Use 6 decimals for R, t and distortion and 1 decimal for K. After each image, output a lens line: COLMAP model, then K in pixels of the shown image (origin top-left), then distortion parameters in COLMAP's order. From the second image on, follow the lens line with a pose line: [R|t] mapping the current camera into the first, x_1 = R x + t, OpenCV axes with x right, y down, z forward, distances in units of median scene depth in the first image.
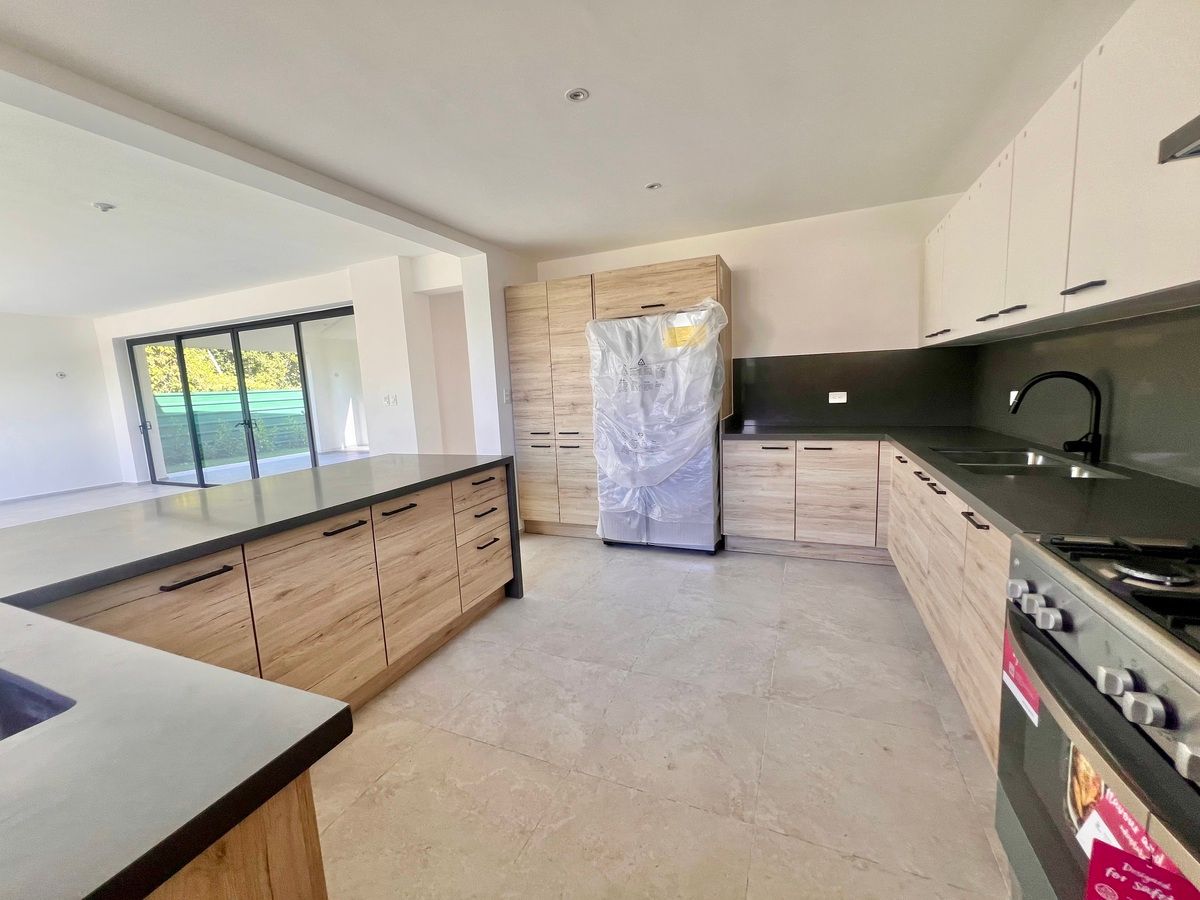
lens RADIAL K [[477.9, 0, 603.1], [0, 477.9, 446.6], [0, 0, 1]] dist [-0.002602, 0.000509]
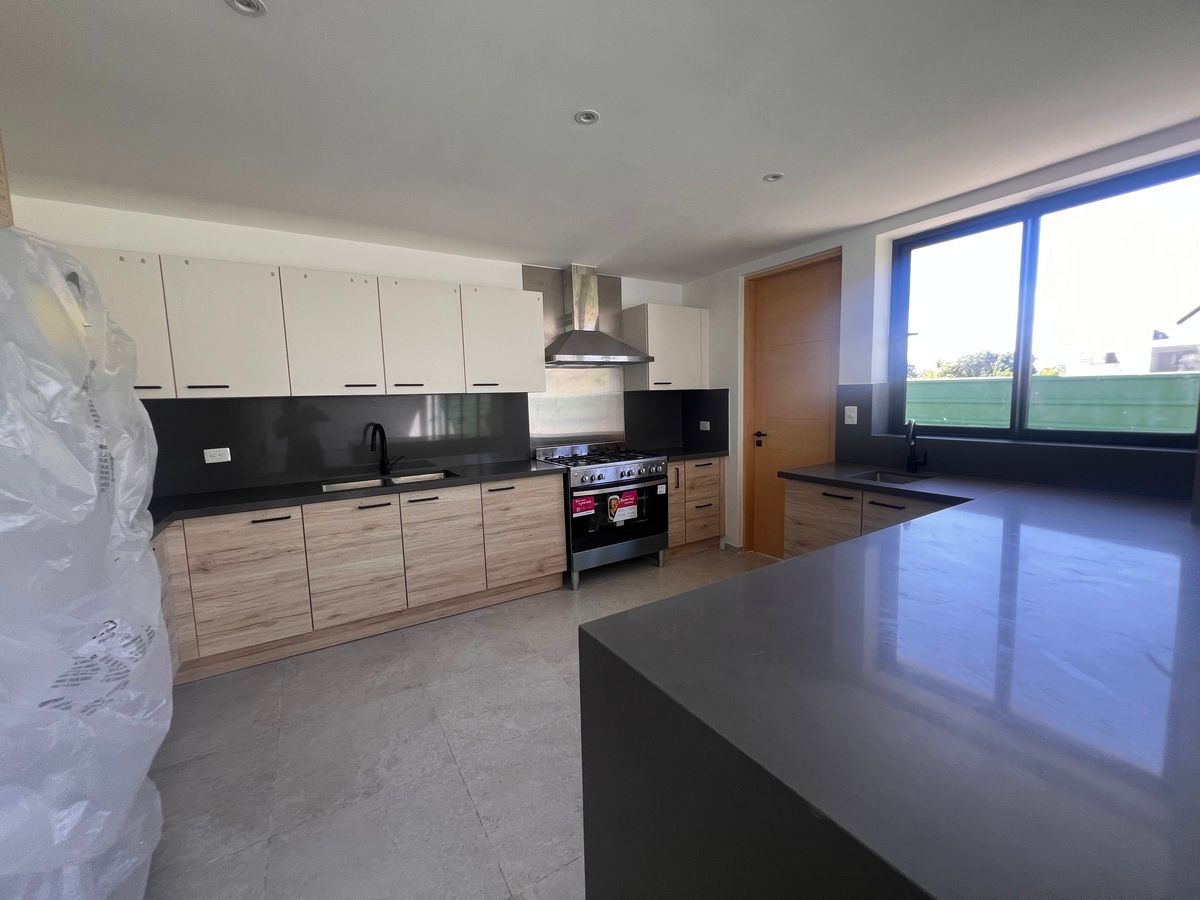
lens RADIAL K [[477.9, 0, 603.1], [0, 477.9, 446.6], [0, 0, 1]] dist [-0.002602, 0.000509]
pose [[-0.806578, 0.013393, 0.590976, -0.406414], [0.143940, 0.974102, 0.174377, -0.157940], [-0.573336, 0.225714, -0.787616, 1.229409]]
